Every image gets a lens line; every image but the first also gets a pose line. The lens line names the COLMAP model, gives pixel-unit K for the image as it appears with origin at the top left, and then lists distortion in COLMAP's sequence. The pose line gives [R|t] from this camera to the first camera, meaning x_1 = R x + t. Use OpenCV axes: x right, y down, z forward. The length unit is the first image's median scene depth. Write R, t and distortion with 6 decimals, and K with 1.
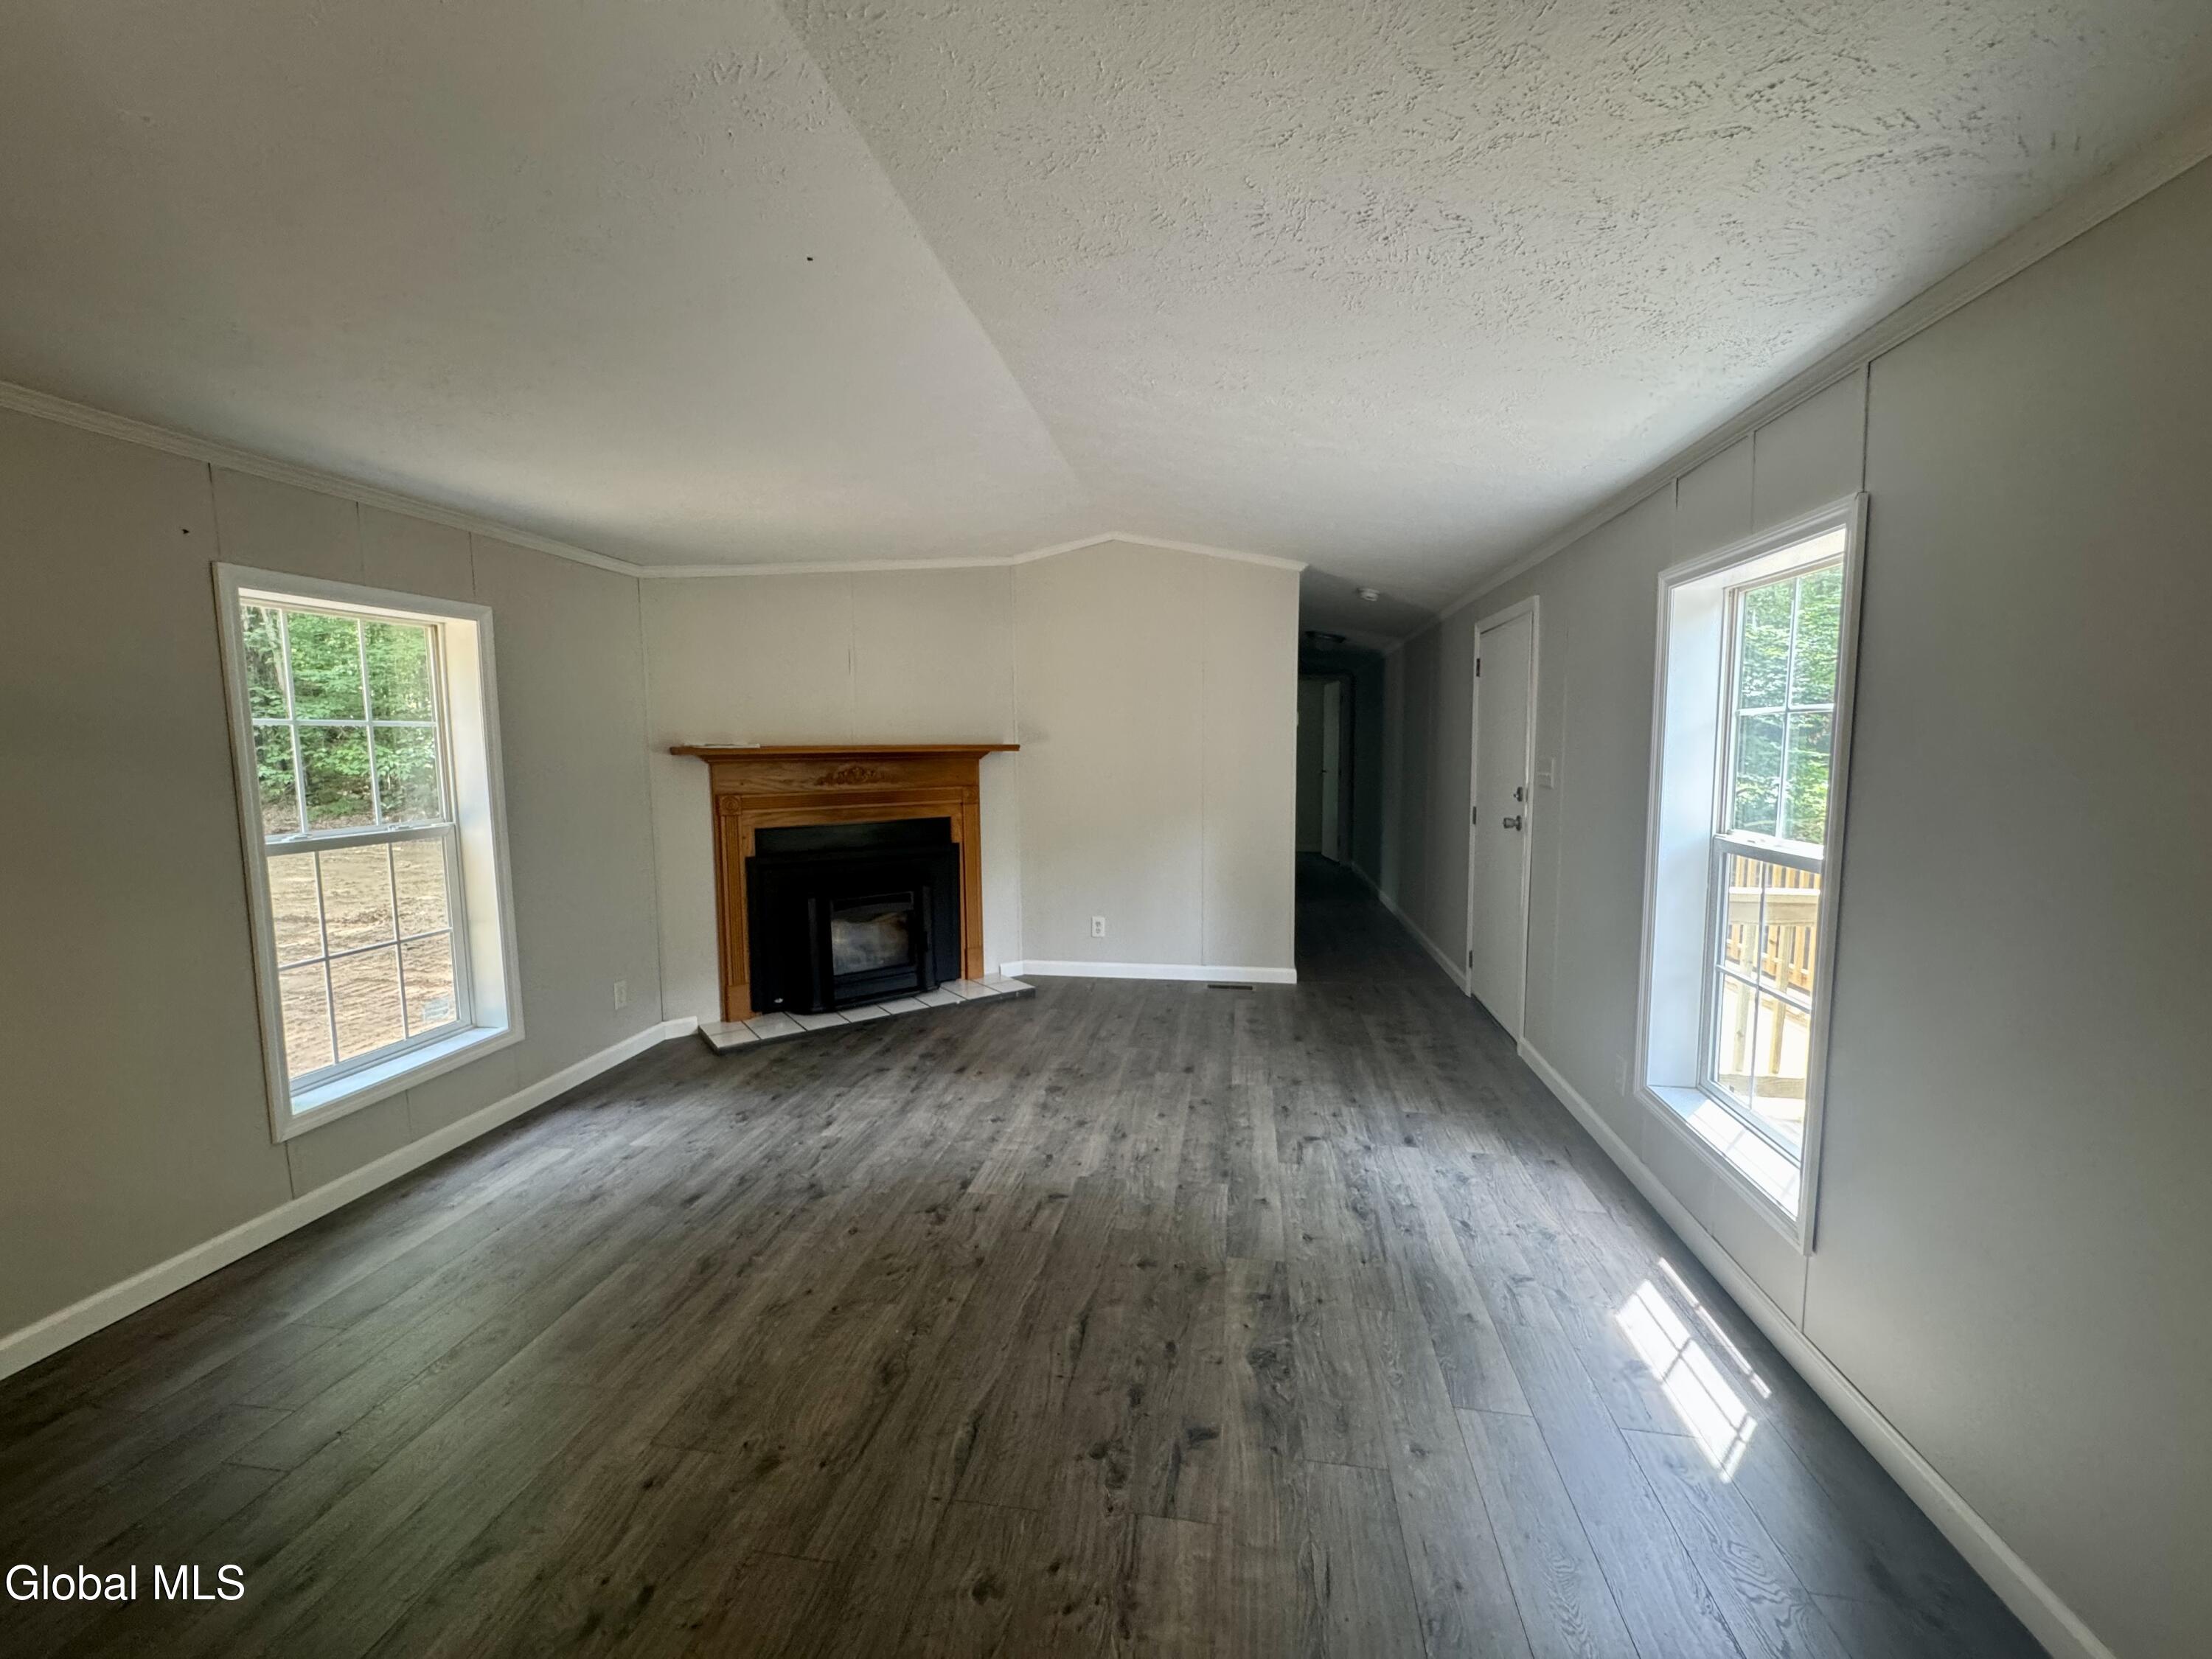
lens RADIAL K [[884.4, 0, 1104.6], [0, 884.4, 829.9], [0, 0, 1]] dist [-0.001429, 0.000284]
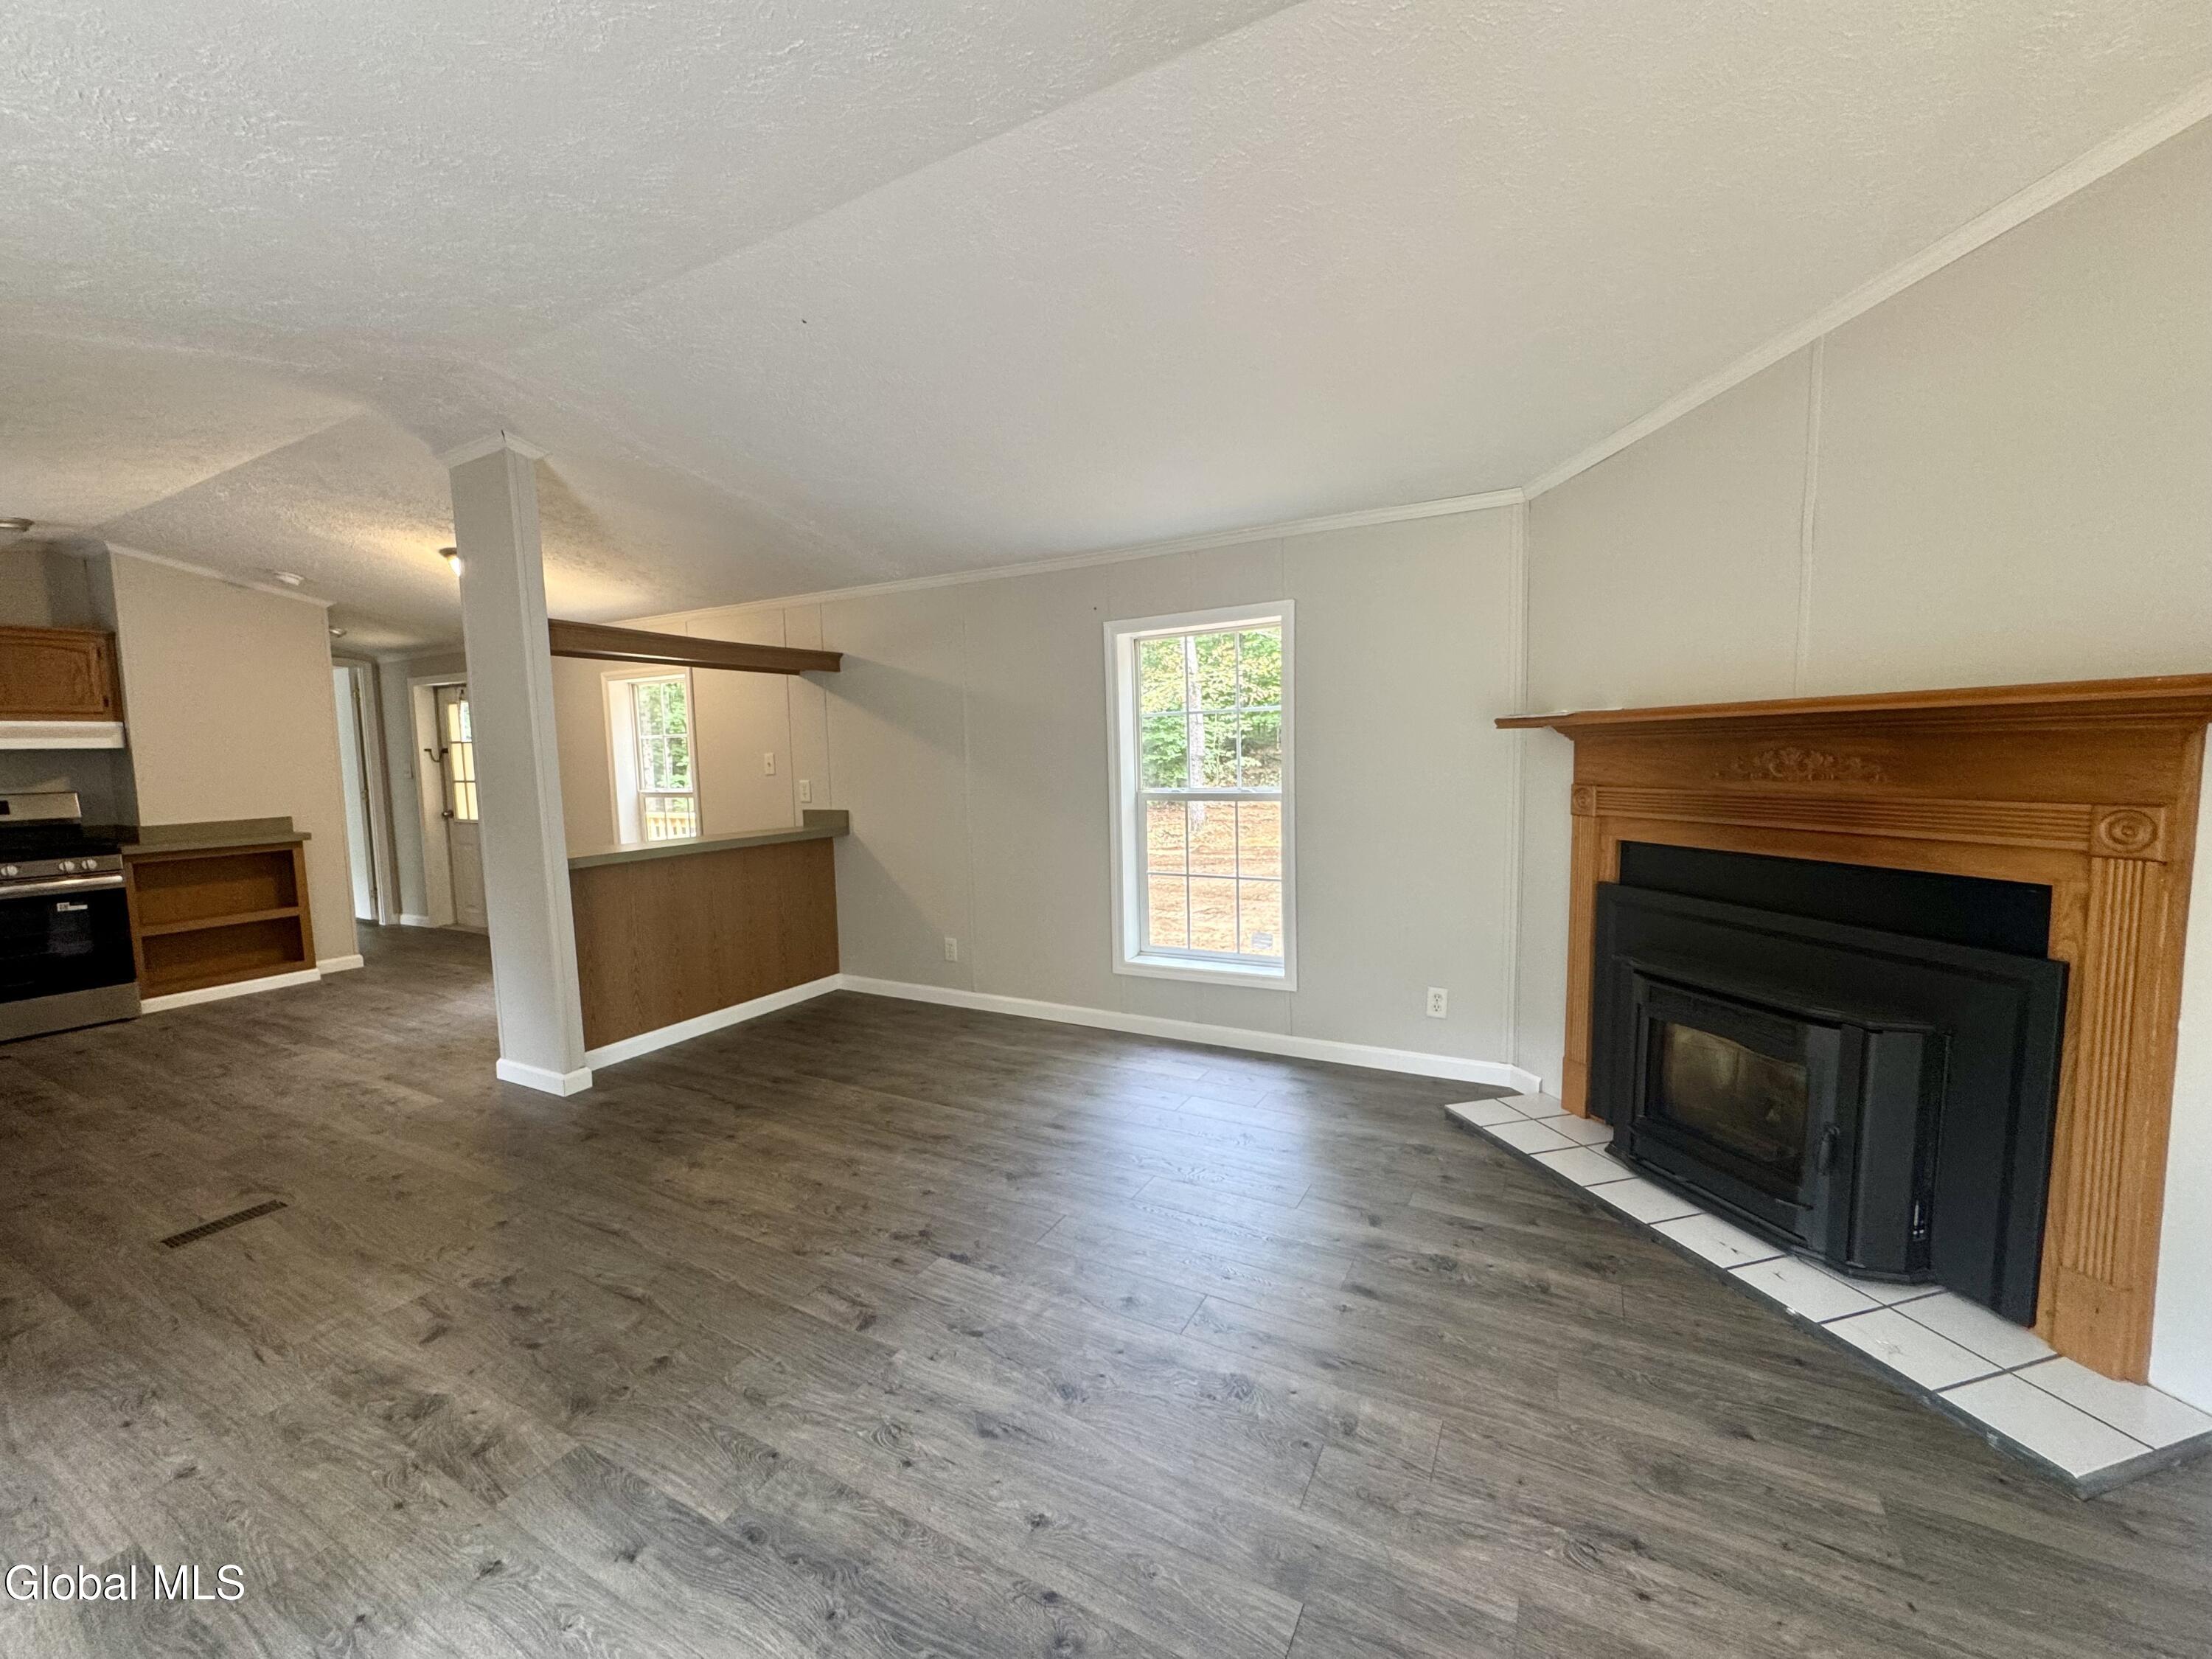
lens RADIAL K [[884.4, 0, 1104.6], [0, 884.4, 829.9], [0, 0, 1]] dist [-0.001429, 0.000284]
pose [[-0.340249, 0.098636, -0.935148, 0.512736], [-0.063019, 0.989856, 0.127335, -0.103021], [0.938221, 0.102258, -0.330582, 1.326838]]
